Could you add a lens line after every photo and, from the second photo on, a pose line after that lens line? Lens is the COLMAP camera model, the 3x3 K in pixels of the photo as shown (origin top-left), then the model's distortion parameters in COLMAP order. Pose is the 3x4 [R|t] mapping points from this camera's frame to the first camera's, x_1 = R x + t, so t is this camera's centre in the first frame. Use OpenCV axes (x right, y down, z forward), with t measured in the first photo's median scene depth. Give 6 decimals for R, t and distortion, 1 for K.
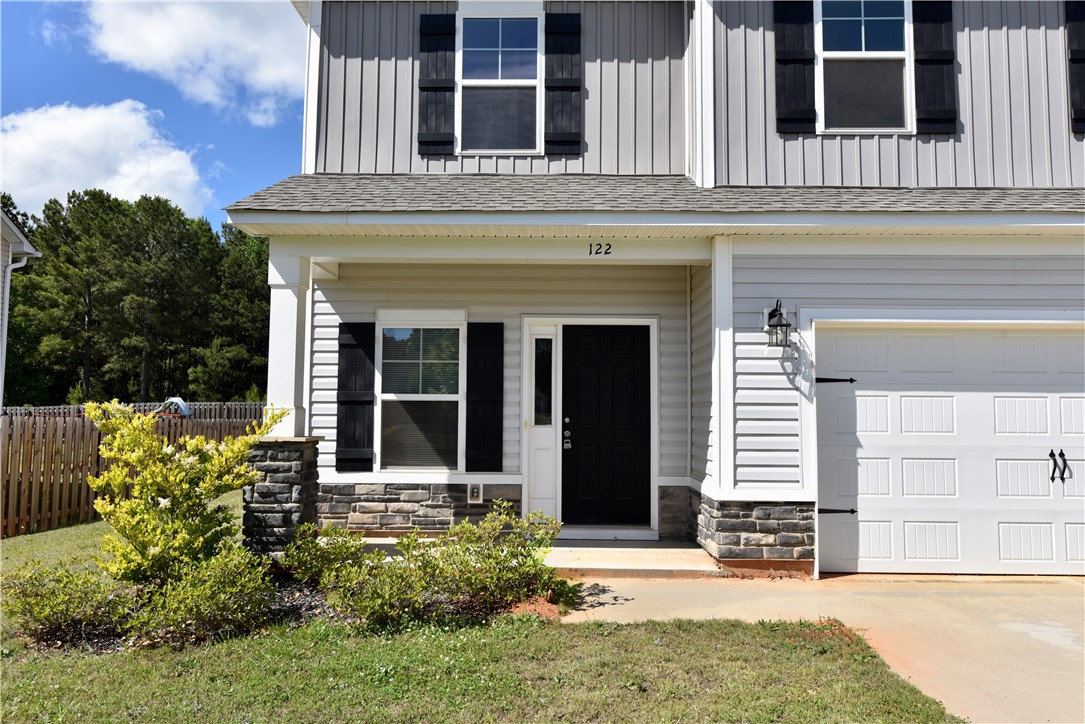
lens RADIAL K [[733.1, 0, 544.6], [0, 733.1, 361.4], [0, 0, 1]] dist [-0.003248, 0.001358]
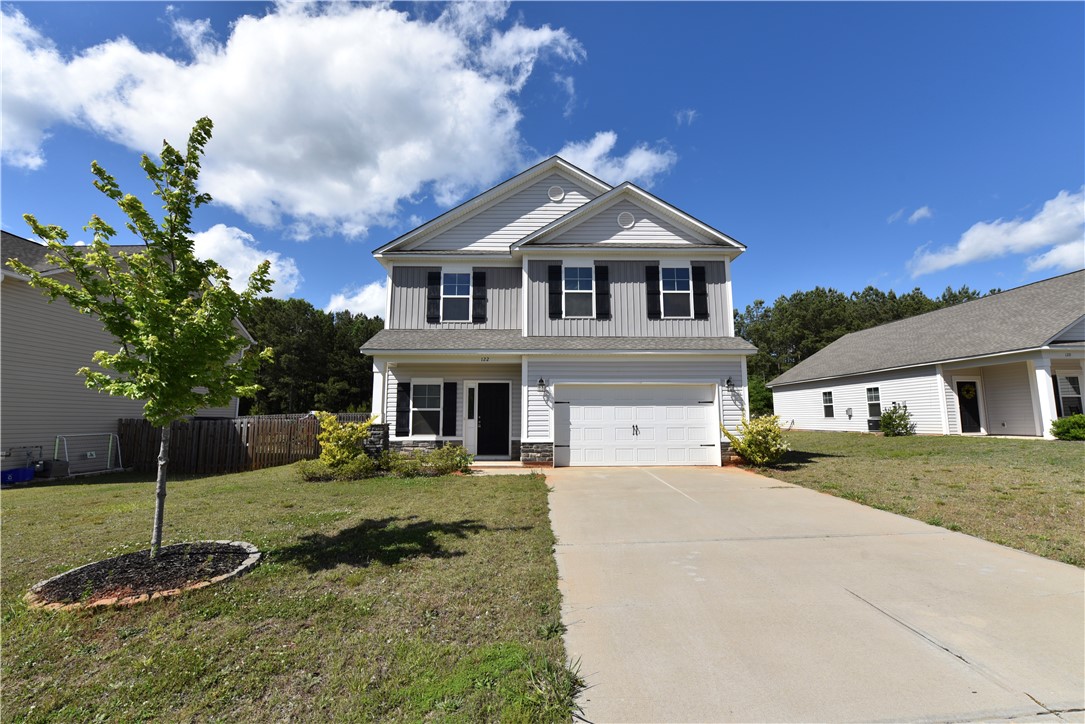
lens RADIAL K [[437.8, 0, 542.5], [0, 437.8, 362.0], [0, 0, 1]] dist [-0.018473, -0.000231]
pose [[0.999166, -0.003914, 0.040636, 0.208522], [0.006306, 0.998245, -0.058888, -0.030937], [-0.040334, 0.059095, 0.997437, -0.699339]]
